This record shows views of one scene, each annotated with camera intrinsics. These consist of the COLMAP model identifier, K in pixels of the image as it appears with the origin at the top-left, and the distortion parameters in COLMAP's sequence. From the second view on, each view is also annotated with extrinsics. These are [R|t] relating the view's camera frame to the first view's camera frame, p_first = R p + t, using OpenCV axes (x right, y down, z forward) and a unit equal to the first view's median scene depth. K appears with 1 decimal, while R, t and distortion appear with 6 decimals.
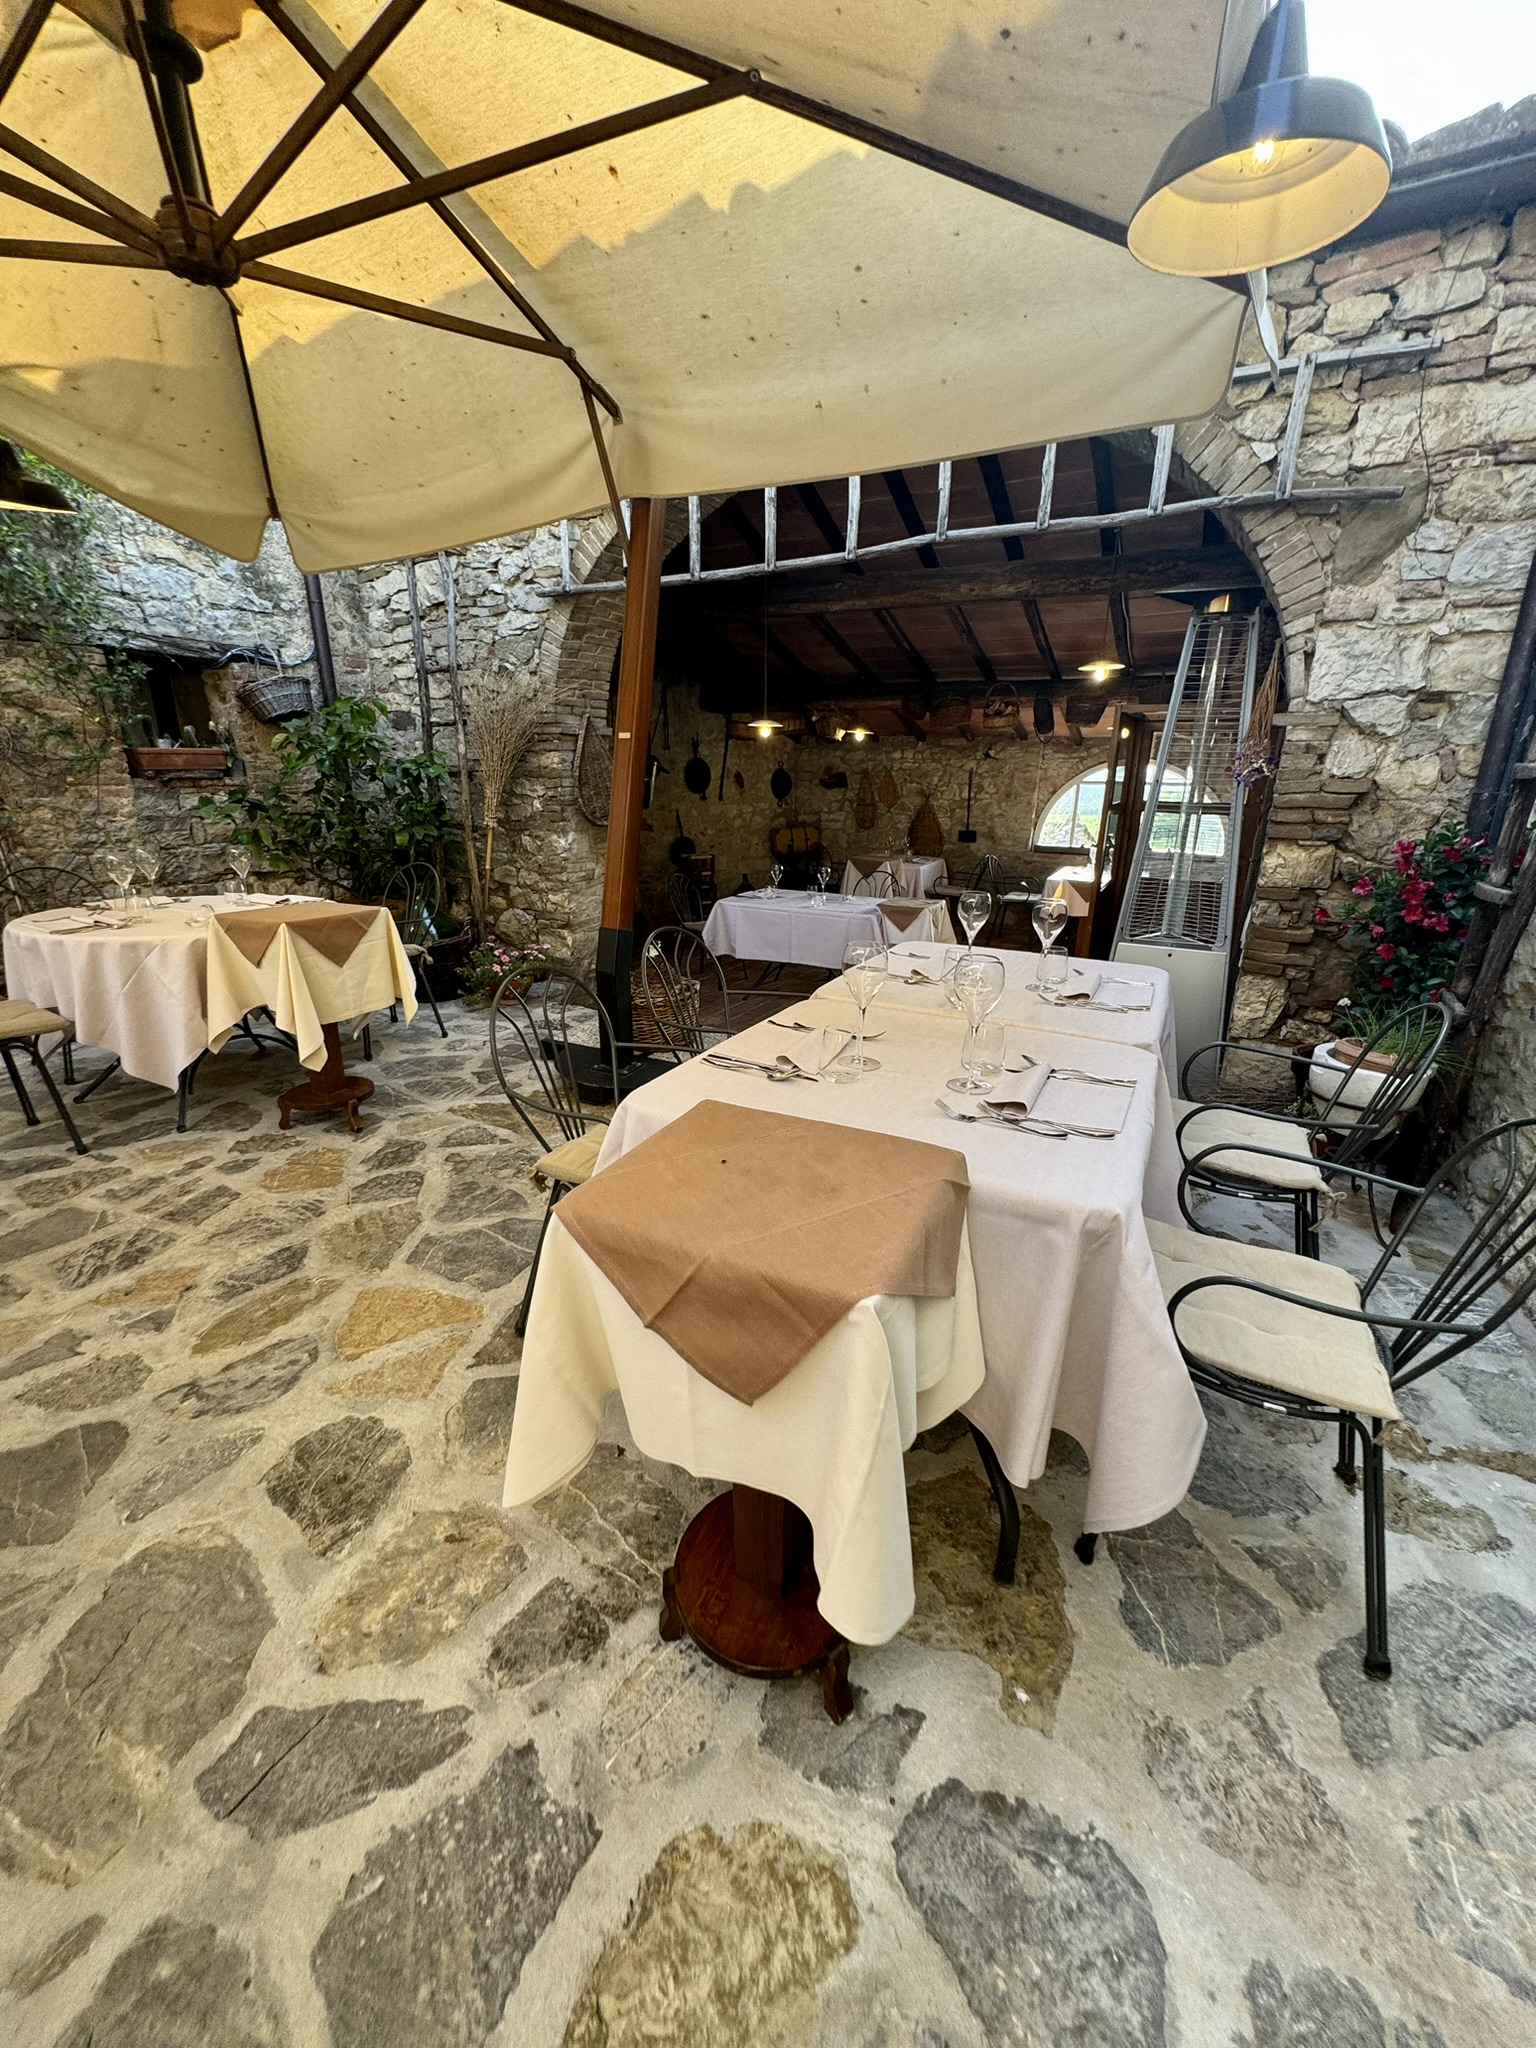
lens RADIAL K [[815.9, 0, 767.2], [0, 815.9, 1022.1], [0, 0, 1]] dist [-0.002514, 0.000197]
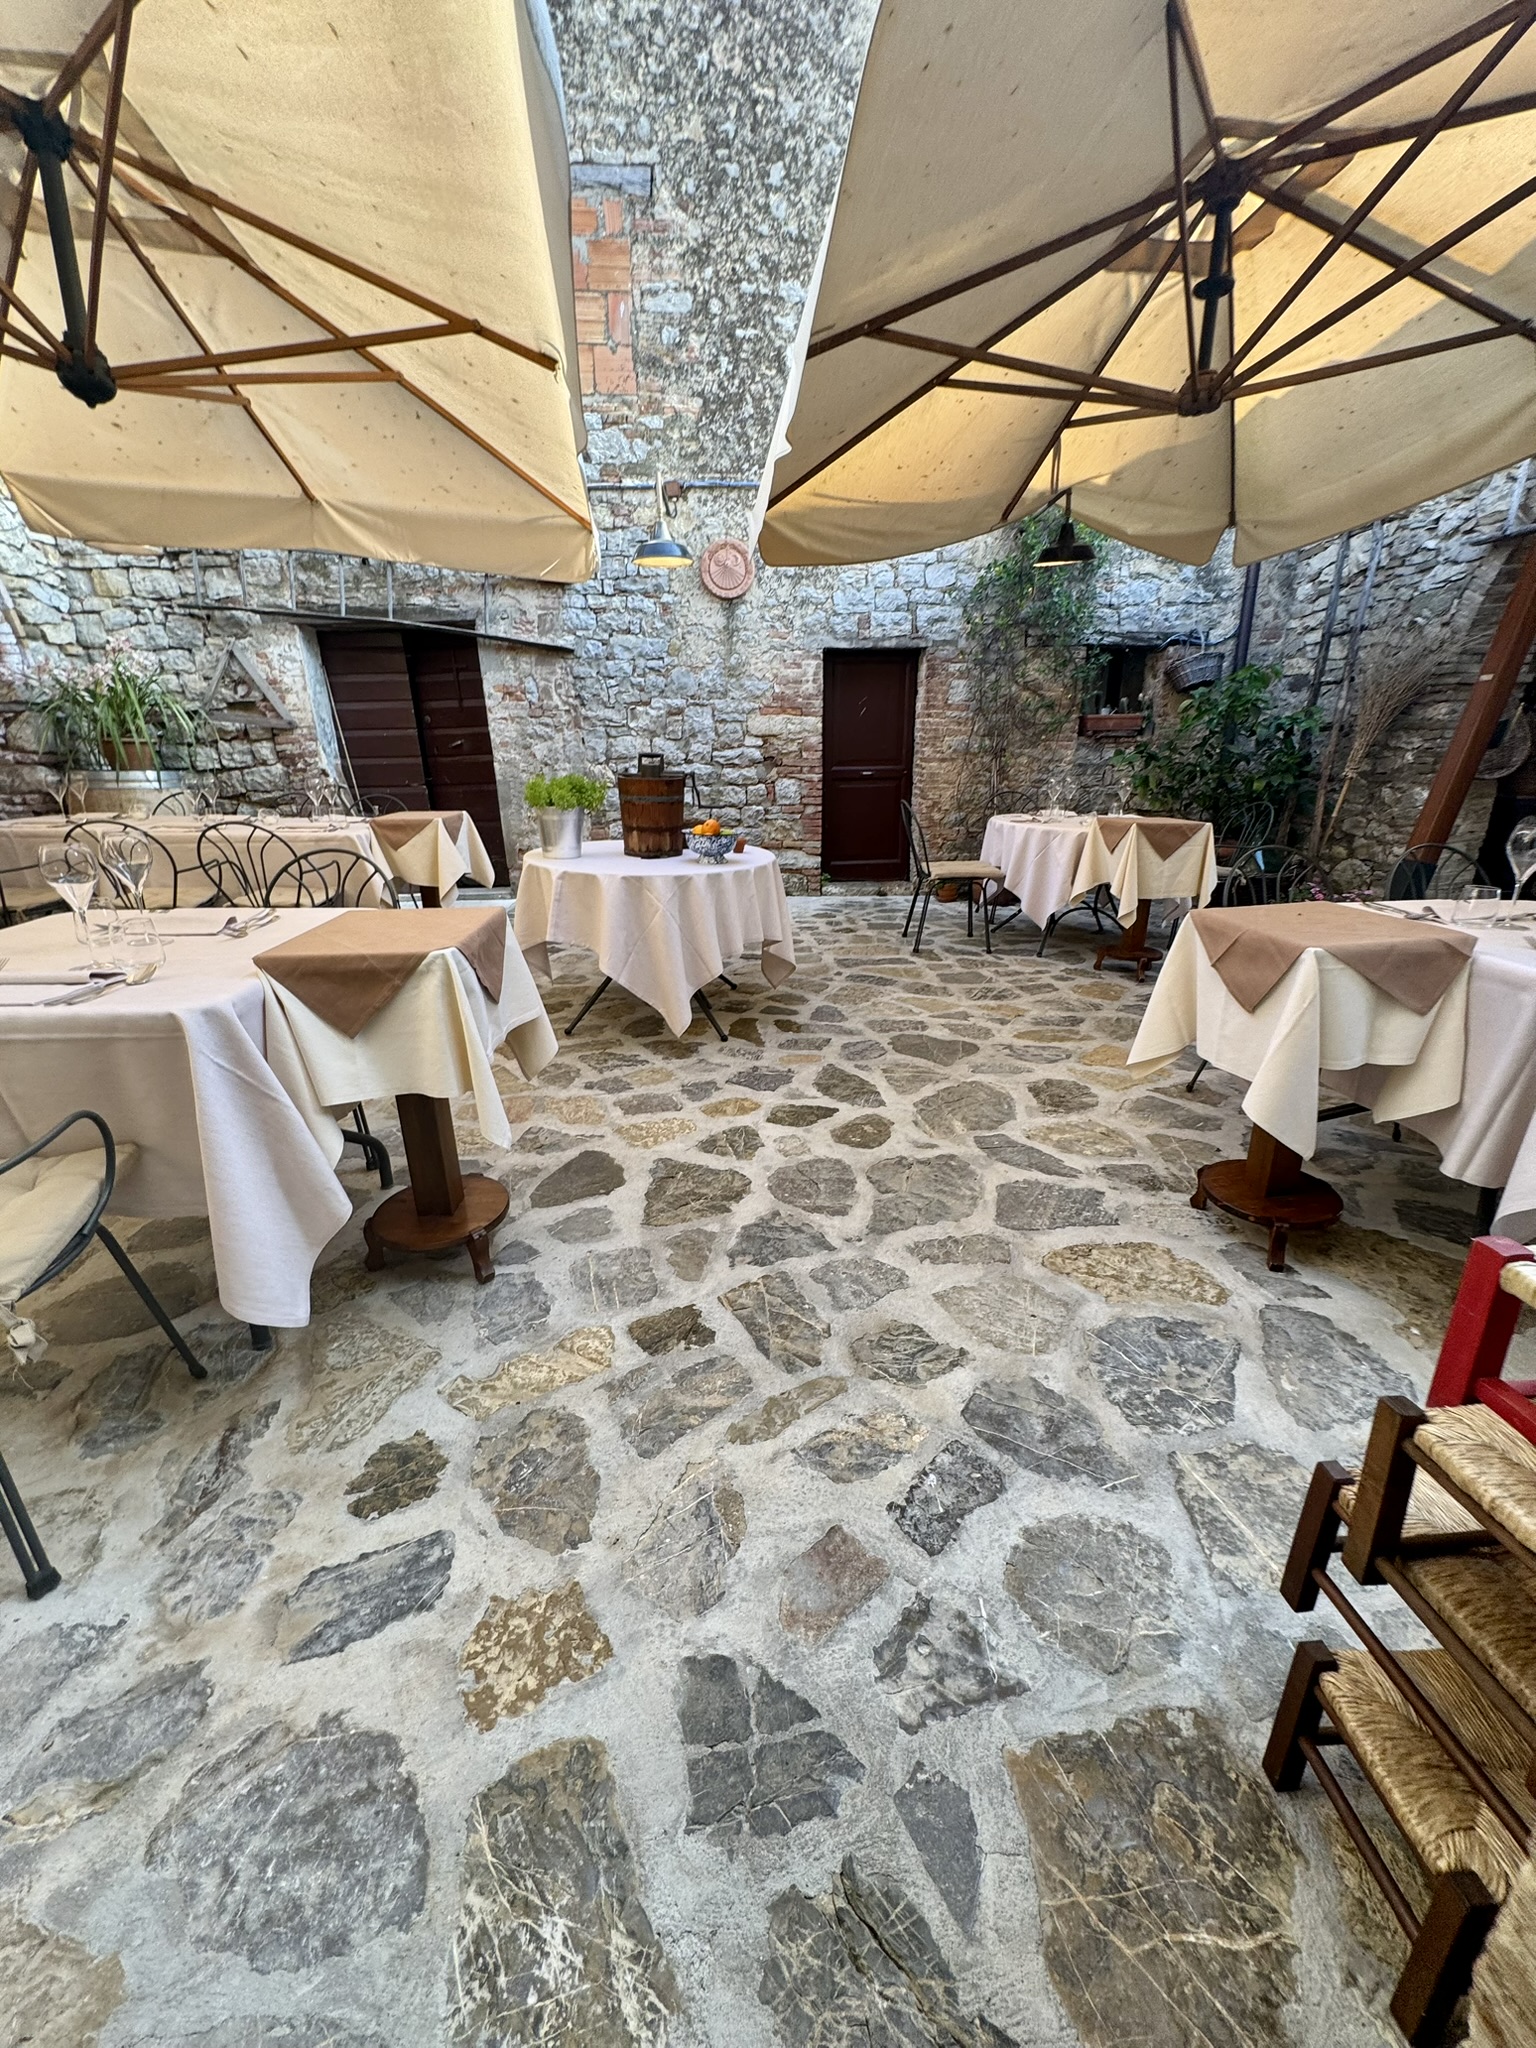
lens RADIAL K [[815.9, 0, 770.3], [0, 815.9, 1030.2], [0, 0, 1]] dist [-0.002514, 0.000197]
pose [[0.550620, 0.260544, -0.793054, 0.195426], [-0.234226, 0.960099, 0.152799, 0.103755], [0.801221, 0.101620, 0.589676, -0.229804]]
